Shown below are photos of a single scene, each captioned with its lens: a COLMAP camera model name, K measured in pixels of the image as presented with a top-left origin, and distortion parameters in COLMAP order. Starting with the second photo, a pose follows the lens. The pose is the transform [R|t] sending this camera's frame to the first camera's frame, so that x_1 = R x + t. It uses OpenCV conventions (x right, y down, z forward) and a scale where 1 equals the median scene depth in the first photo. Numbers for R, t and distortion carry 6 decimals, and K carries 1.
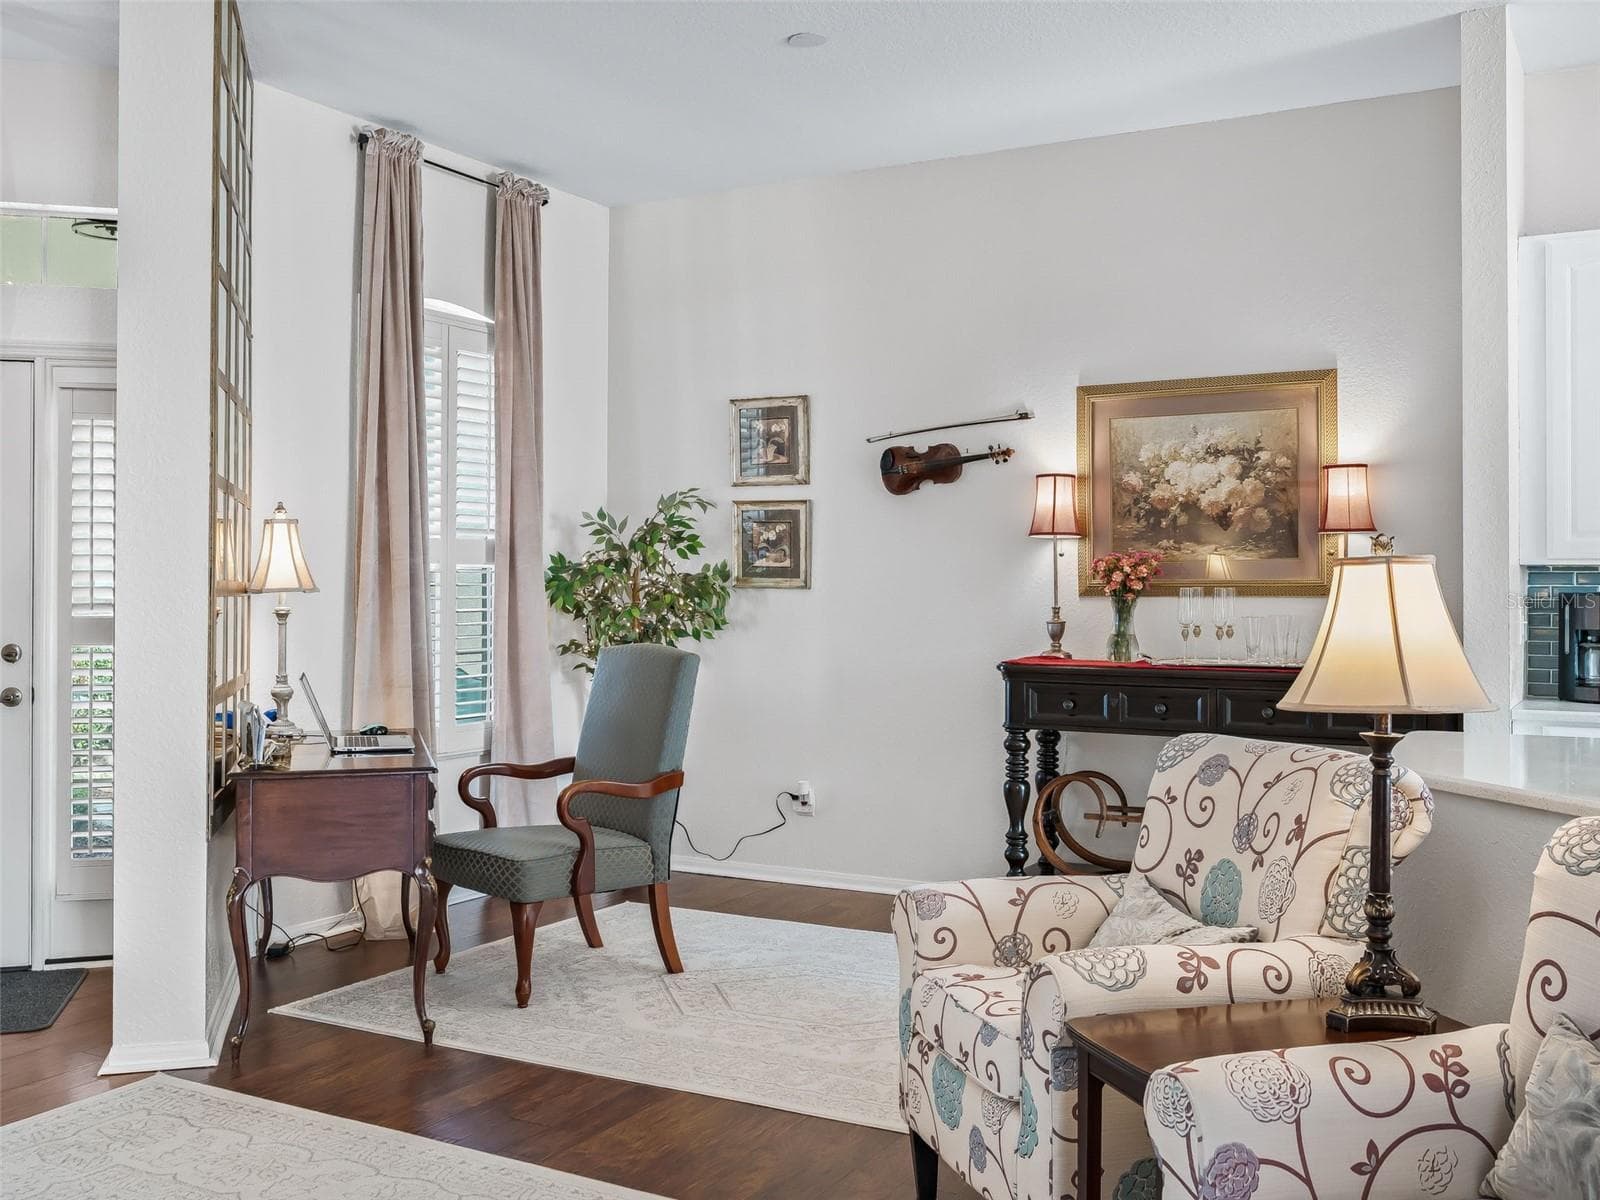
lens RADIAL K [[1515.6, 0, 792.2], [0, 1515.6, 571.7], [0, 0, 1]] dist [-0.029413, 0.000000]
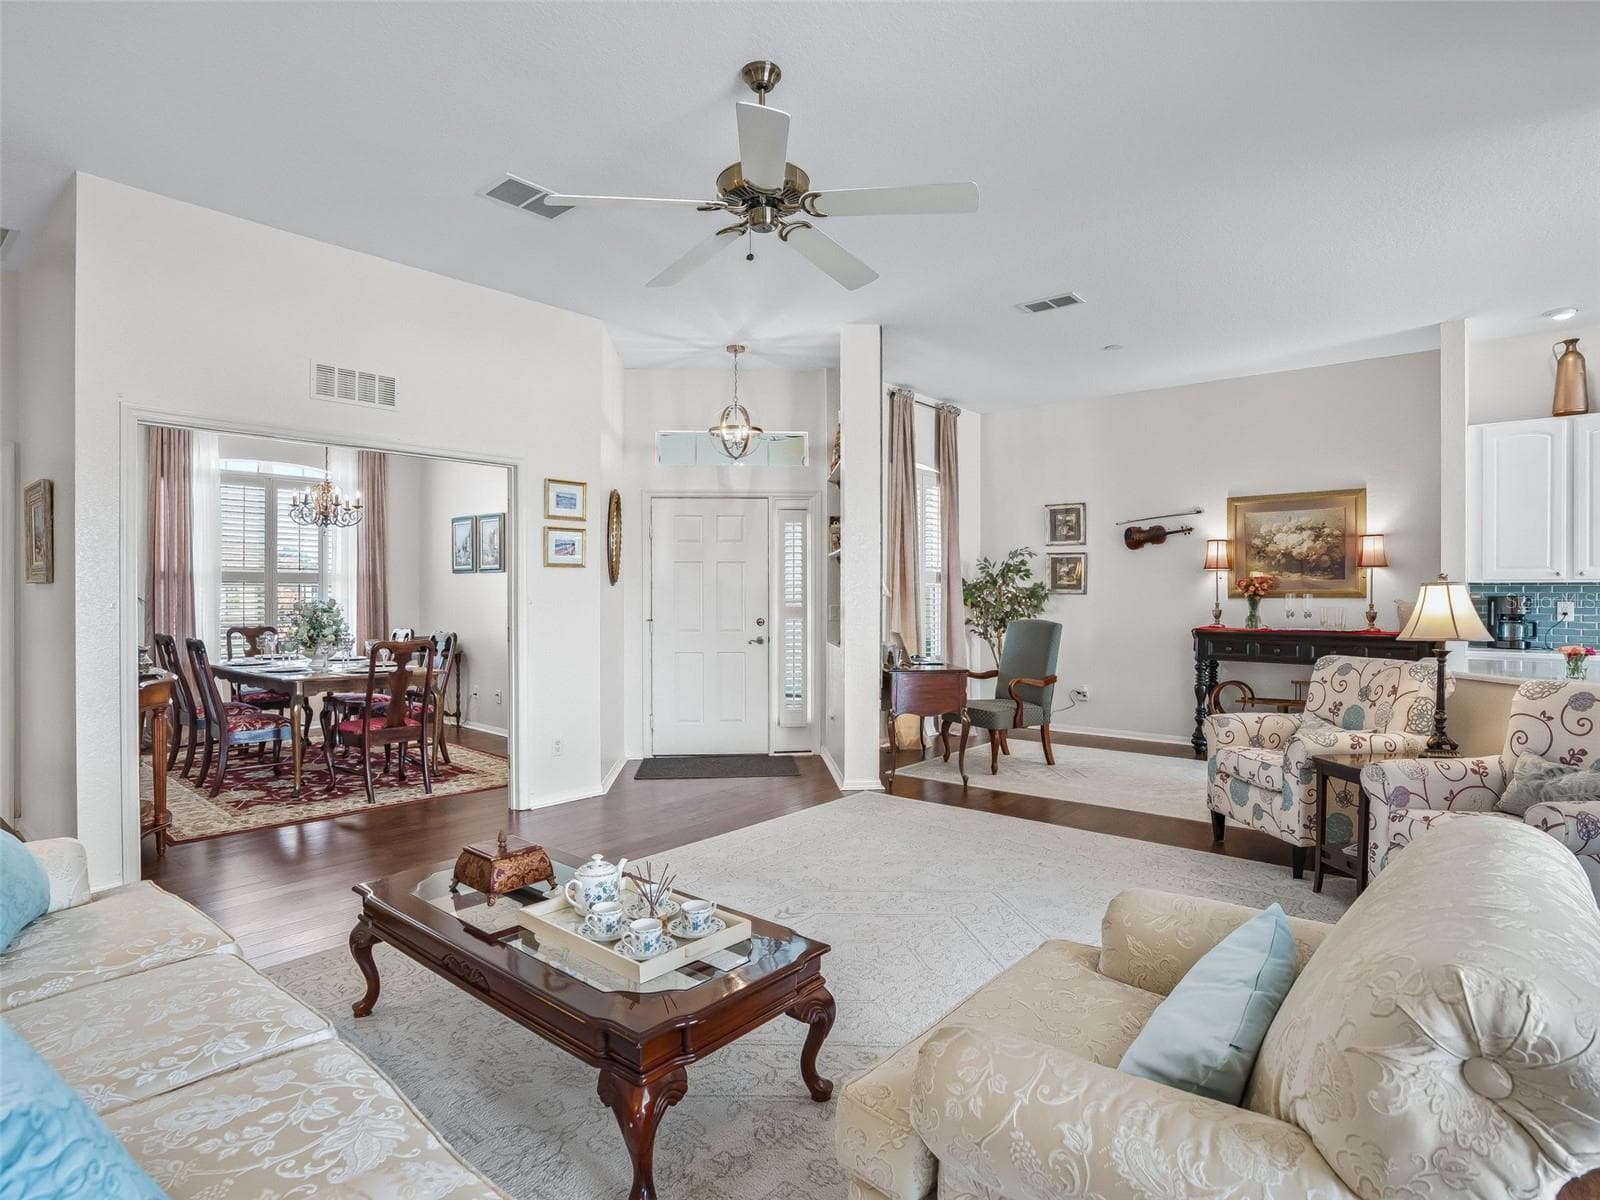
lens RADIAL K [[840.5, 0, 804.7], [0, 840.5, 599.3], [0, 0, 1]] dist [-0.057771, 0.024962]
pose [[0.981638, -0.000209, -0.190754, -0.181343], [0.003516, 0.999849, 0.016996, -0.003680], [0.190722, -0.017354, 0.981491, -0.259190]]
